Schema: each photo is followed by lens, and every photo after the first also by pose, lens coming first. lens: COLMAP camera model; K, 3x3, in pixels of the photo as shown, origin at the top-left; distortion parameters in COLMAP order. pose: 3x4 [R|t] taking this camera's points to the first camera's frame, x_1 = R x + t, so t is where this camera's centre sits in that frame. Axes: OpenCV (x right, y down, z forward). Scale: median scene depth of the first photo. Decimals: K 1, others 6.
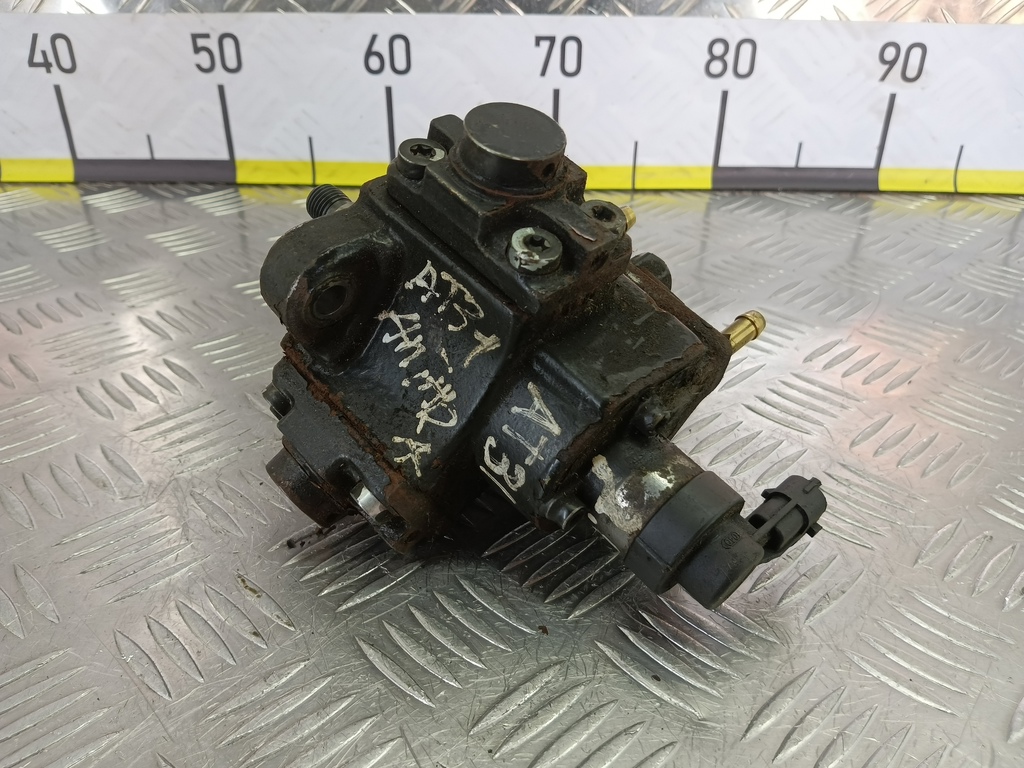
lens RADIAL K [[809.4, 0, 515.3], [0, 809.4, 387.6], [0, 0, 1]] dist [0.010676, -0.070825]
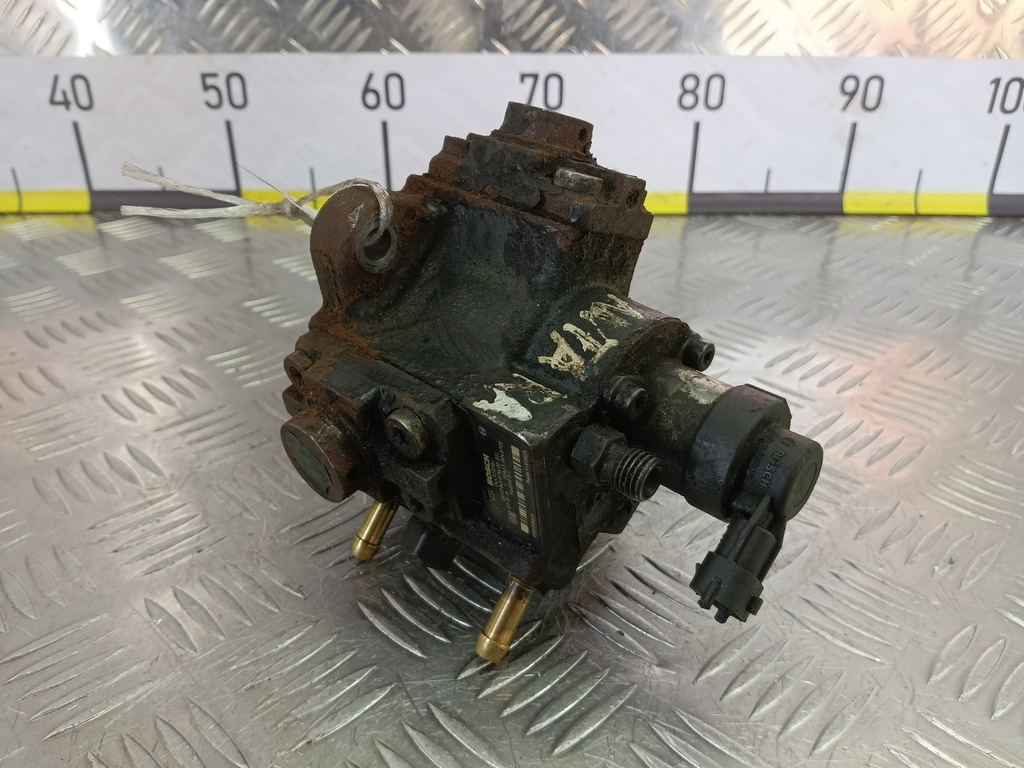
lens RADIAL K [[809.4, 0, 511.6], [0, 809.4, 392.0], [0, 0, 1]] dist [0.010676, -0.070825]
pose [[0.999962, -0.008722, -0.000316, 0.014778], [0.008709, 0.999532, -0.029318, 0.032098], [0.000572, 0.029314, 0.999570, -0.097483]]
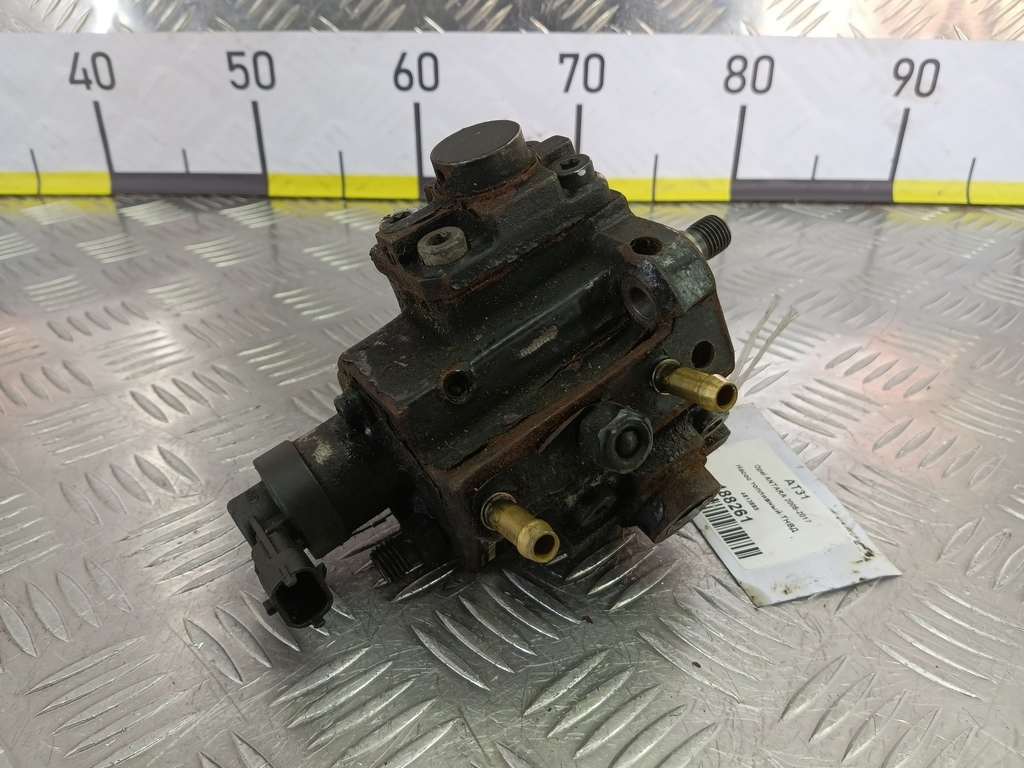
lens RADIAL K [[809.4, 0, 513.5], [0, 809.4, 388.3], [0, 0, 1]] dist [0.010676, -0.070825]
pose [[0.999961, 0.000381, -0.008865, -0.036302], [-0.000473, 0.999947, -0.010319, 0.005028], [0.008861, 0.010323, 0.999907, -0.042683]]
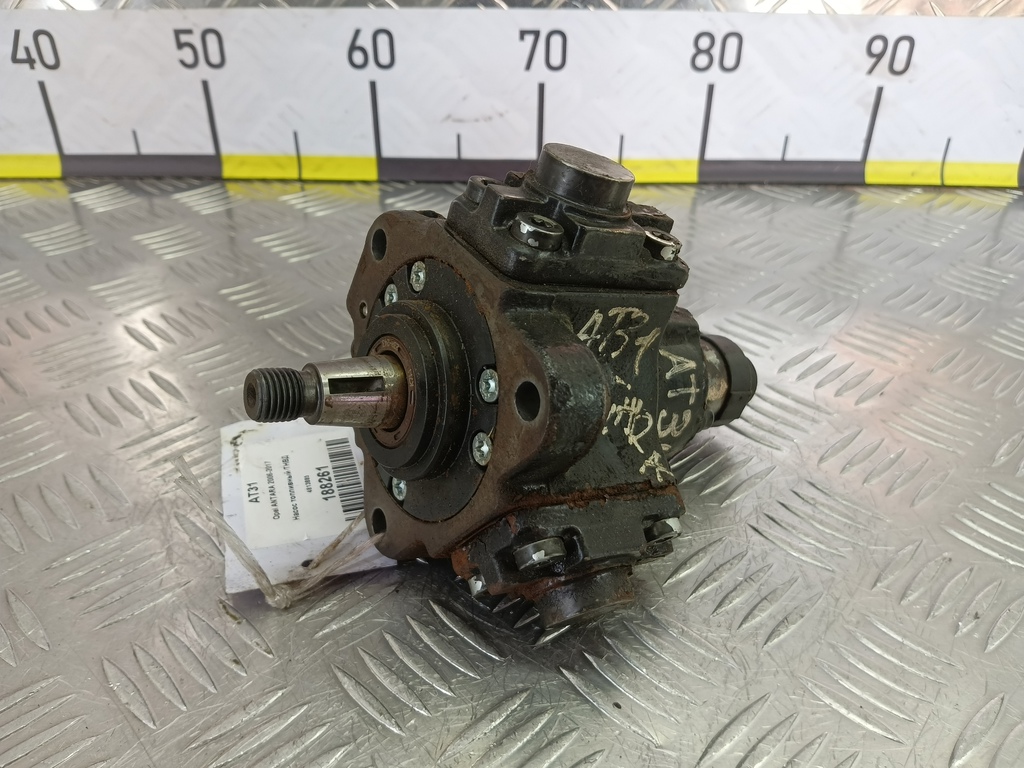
lens RADIAL K [[809.4, 0, 513.1], [0, 809.4, 385.4], [0, 0, 1]] dist [0.010676, -0.070825]
pose [[0.999991, -0.002224, -0.003678, 0.028201], [0.002394, 0.998896, 0.046924, -0.066936], [0.003570, -0.046932, 0.998892, -0.017667]]
